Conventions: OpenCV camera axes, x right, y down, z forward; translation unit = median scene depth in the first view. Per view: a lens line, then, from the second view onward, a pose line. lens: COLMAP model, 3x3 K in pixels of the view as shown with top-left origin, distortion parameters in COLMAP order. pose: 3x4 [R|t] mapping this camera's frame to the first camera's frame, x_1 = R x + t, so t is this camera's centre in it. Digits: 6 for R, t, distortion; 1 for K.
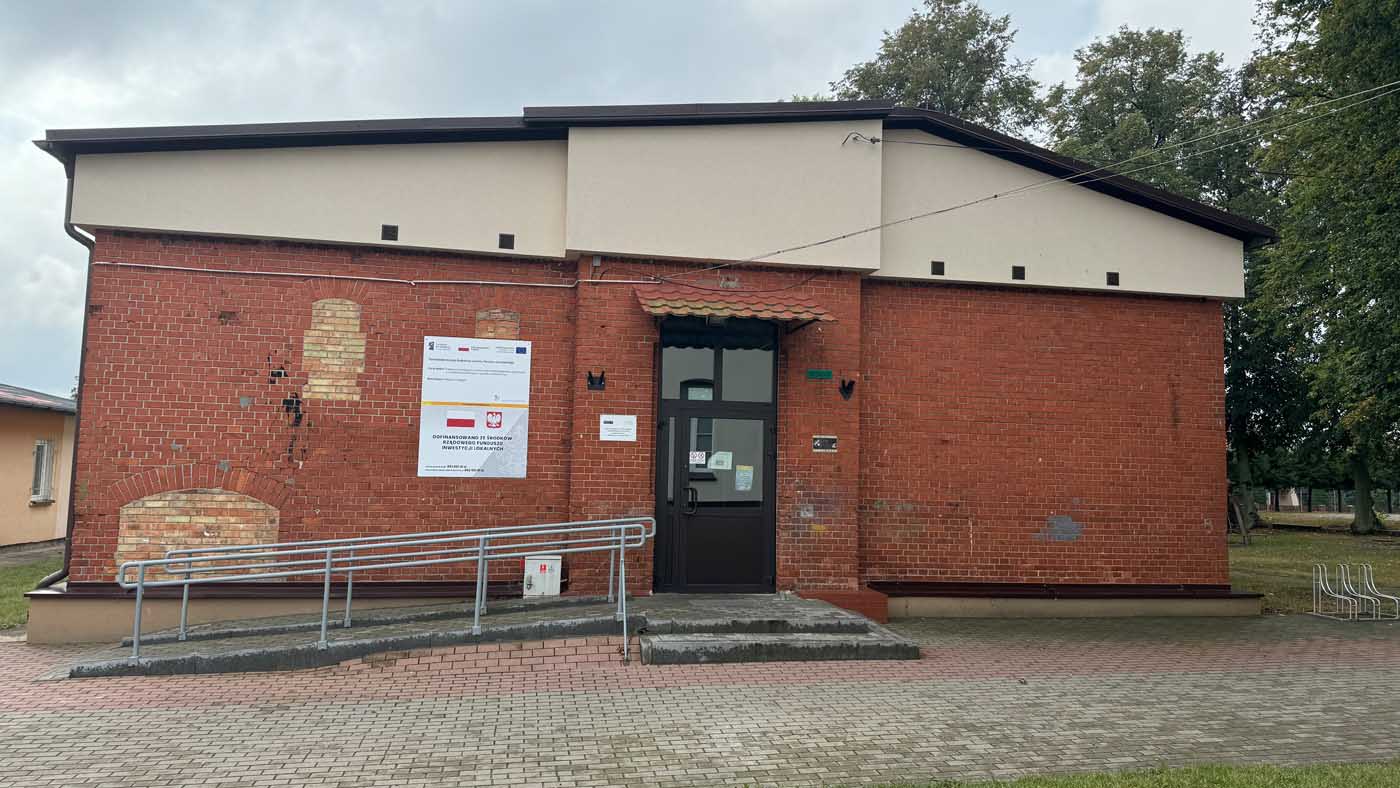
lens RADIAL K [[999.2, 0, 703.1], [0, 999.2, 395.9], [0, 0, 1]] dist [0.065086, -0.080398]
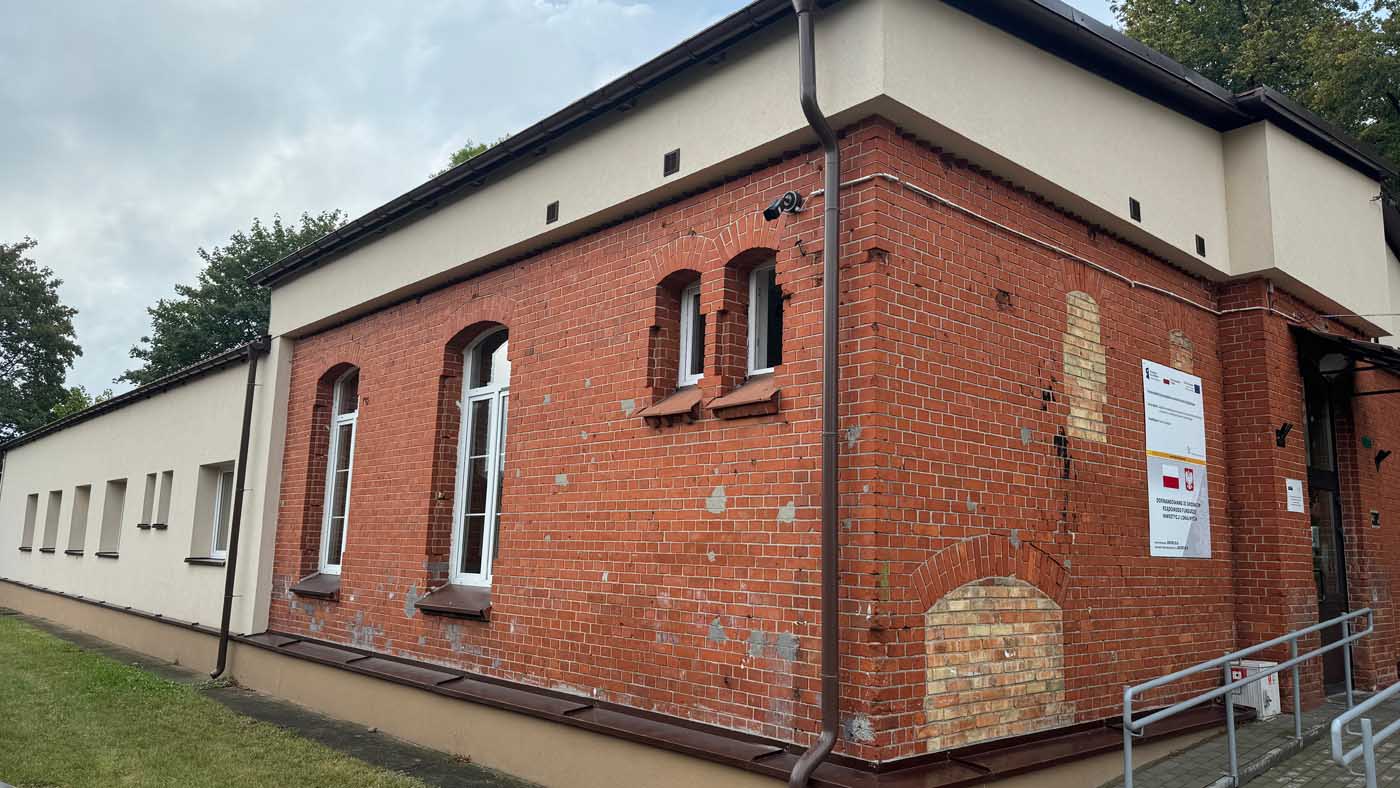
lens RADIAL K [[999.2, 0, 702.3], [0, 999.2, 389.5], [0, 0, 1]] dist [0.065086, -0.080398]
pose [[0.841743, 0.084896, 0.533162, -0.967946], [-0.050093, 0.995580, -0.079442, 0.037020], [-0.537550, 0.040162, 0.842275, 0.585608]]
